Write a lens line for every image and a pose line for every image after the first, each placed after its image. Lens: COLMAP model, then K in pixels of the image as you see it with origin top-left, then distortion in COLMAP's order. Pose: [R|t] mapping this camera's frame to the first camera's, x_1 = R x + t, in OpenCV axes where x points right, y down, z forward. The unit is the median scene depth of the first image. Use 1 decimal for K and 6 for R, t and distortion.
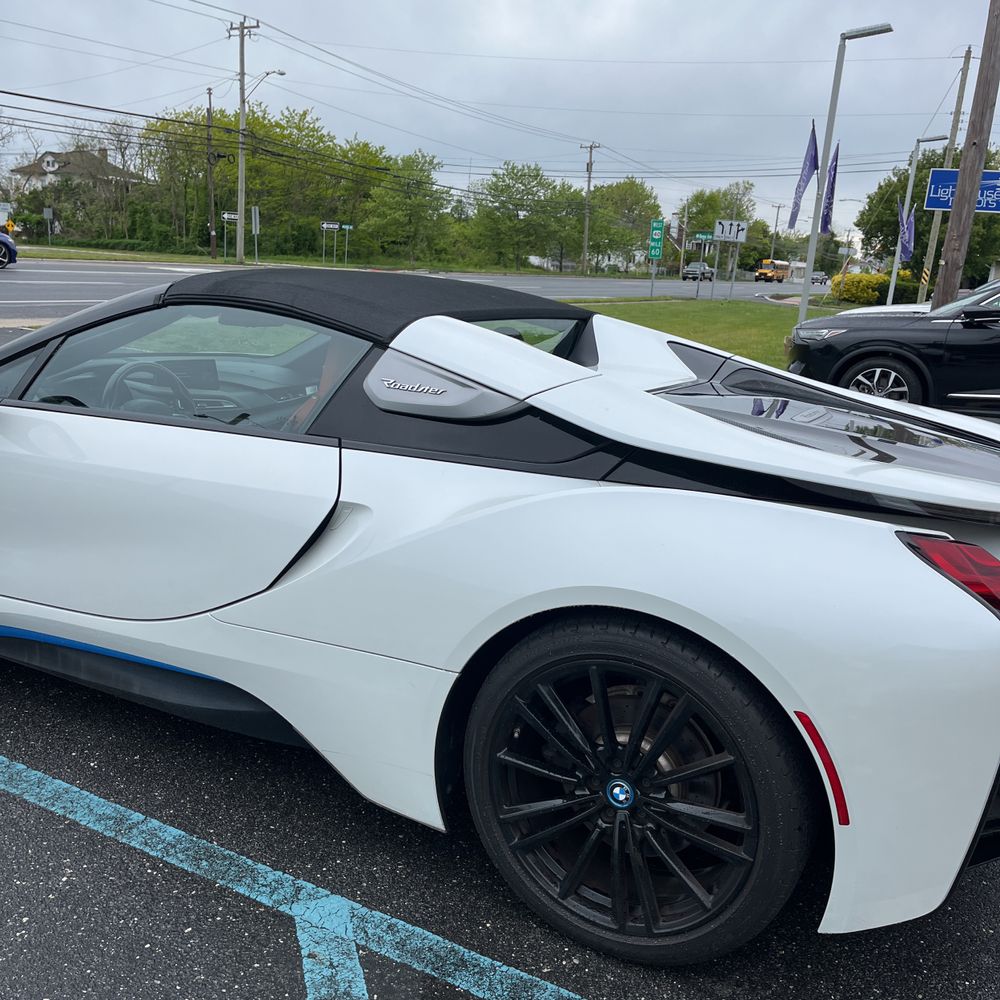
lens RADIAL K [[1011.9, 0, 490.4], [0, 1011.9, 506.4], [0, 0, 1]] dist [0.015402, 0.000000]
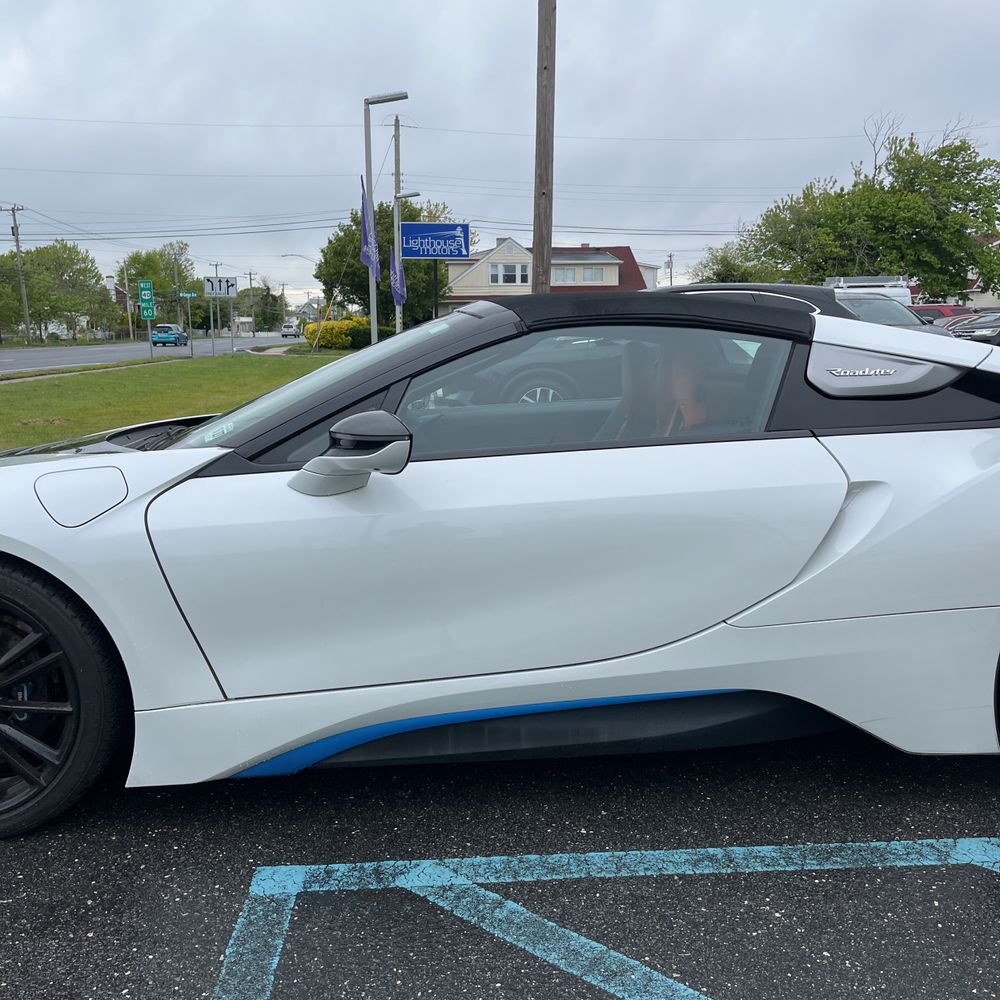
lens RADIAL K [[1011.9, 0, 503.2], [0, 1011.9, 493.0], [0, 0, 1]] dist [0.015402, 0.000000]
pose [[0.850361, -0.158238, 0.501844, -1.082977], [0.191415, 0.981396, -0.014901, -0.052882], [-0.490150, 0.108731, 0.864830, 0.279350]]
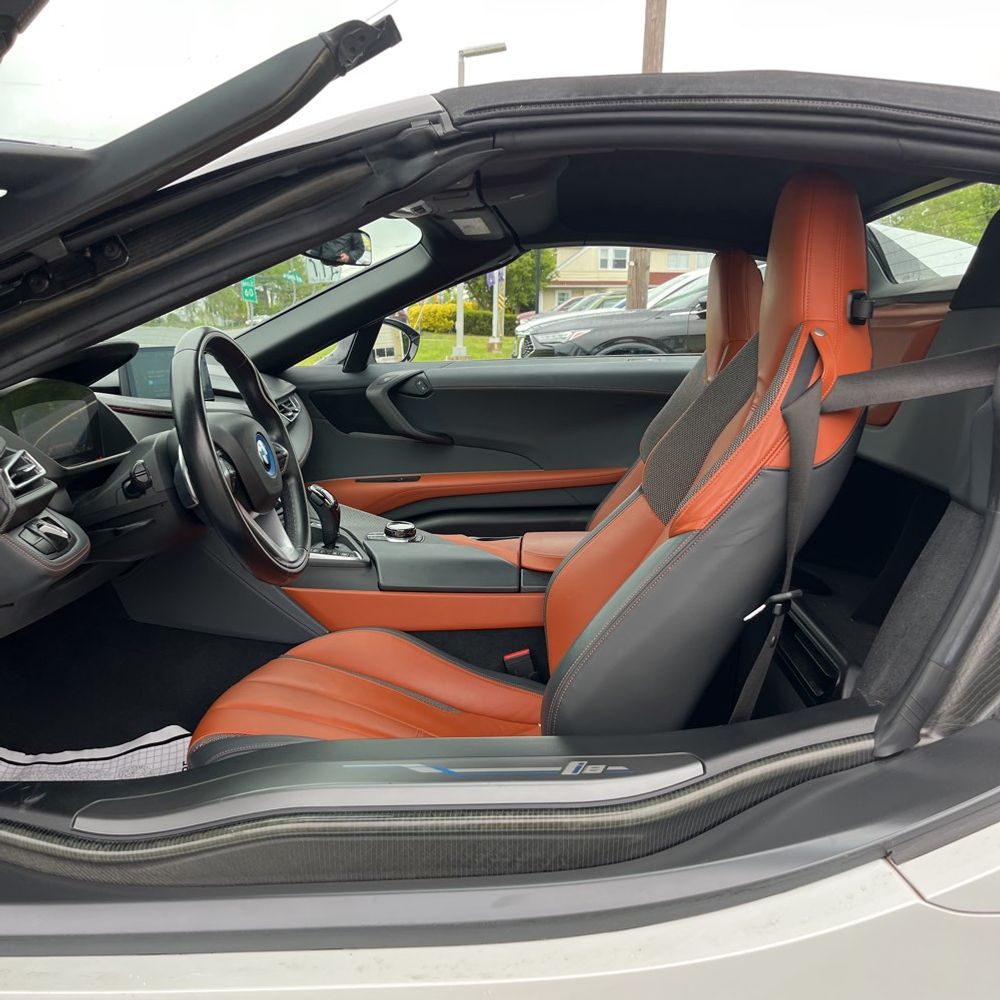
lens RADIAL K [[1011.9, 0, 505.5], [0, 1011.9, 510.1], [0, 0, 1]] dist [0.015402, 0.000000]
pose [[0.901757, -0.136585, 0.410096, -0.641084], [0.152469, 0.988289, -0.006107, -0.057969], [-0.404460, 0.068034, 0.912022, 0.820676]]
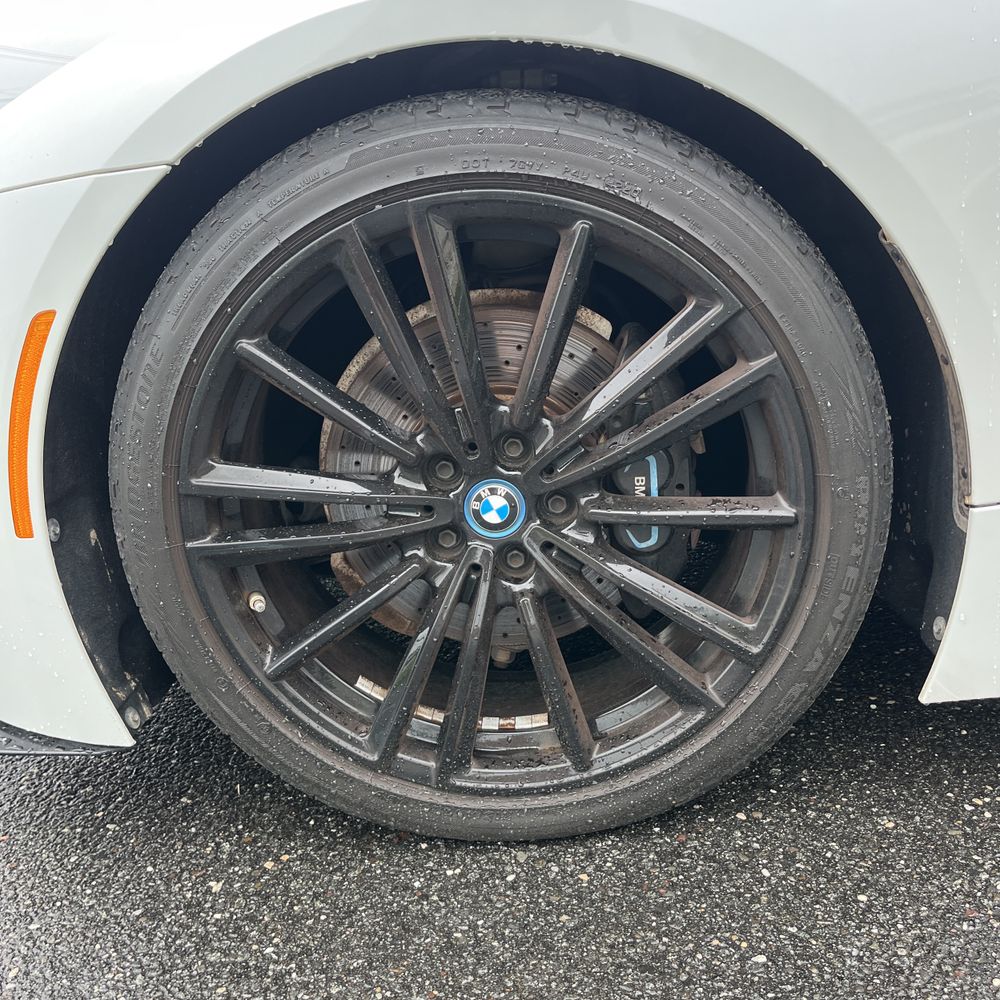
lens RADIAL K [[1011.9, 0, 519.1], [0, 1011.9, 484.9], [0, 0, 1]] dist [0.015402, 0.000000]
pose [[0.887978, -0.287100, 0.359262, -1.210922], [0.267125, 0.957897, 0.105247, -0.011252], [-0.374353, 0.002511, 0.927283, 1.162362]]
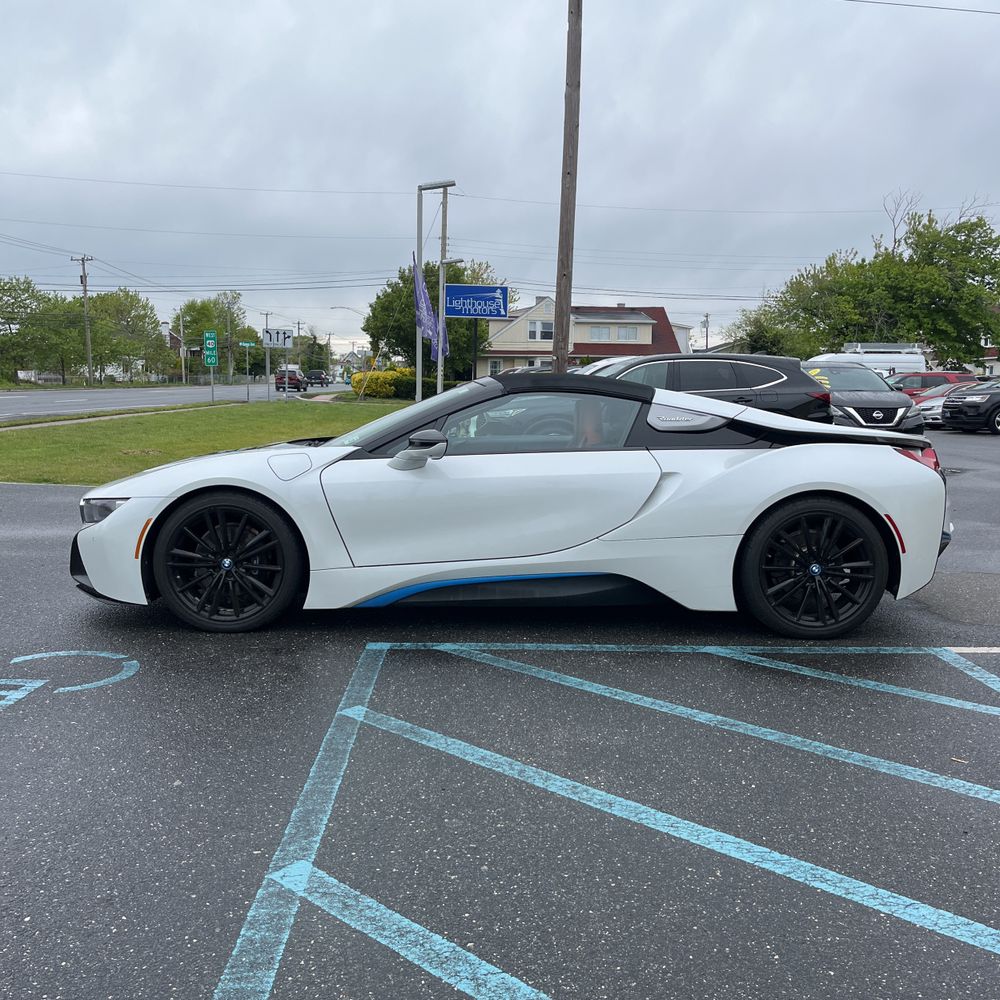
lens RADIAL K [[1011.9, 0, 501.4], [0, 1011.9, 493.3], [0, 0, 1]] dist [0.015402, 0.000000]
pose [[0.872557, -0.106342, 0.476798, -1.610621], [0.158899, 0.984727, -0.071165, 0.149102], [-0.461947, 0.137858, 0.876128, -0.788250]]
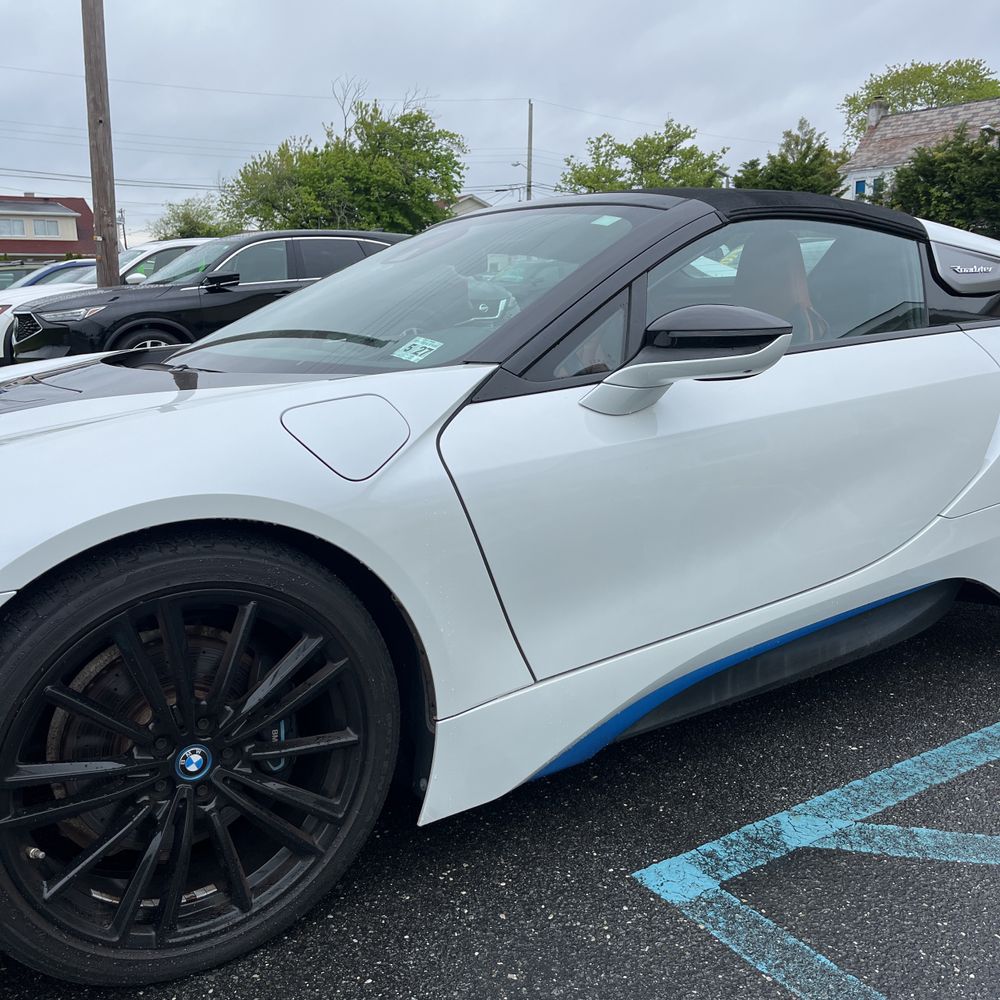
lens RADIAL K [[1011.9, 0, 498.9], [0, 1011.9, 497.9], [0, 0, 1]] dist [0.015402, 0.000000]
pose [[0.482239, -0.251500, 0.839162, -1.530162], [0.254562, 0.956800, 0.140469, -0.189433], [-0.838239, 0.145879, 0.525428, 0.968661]]
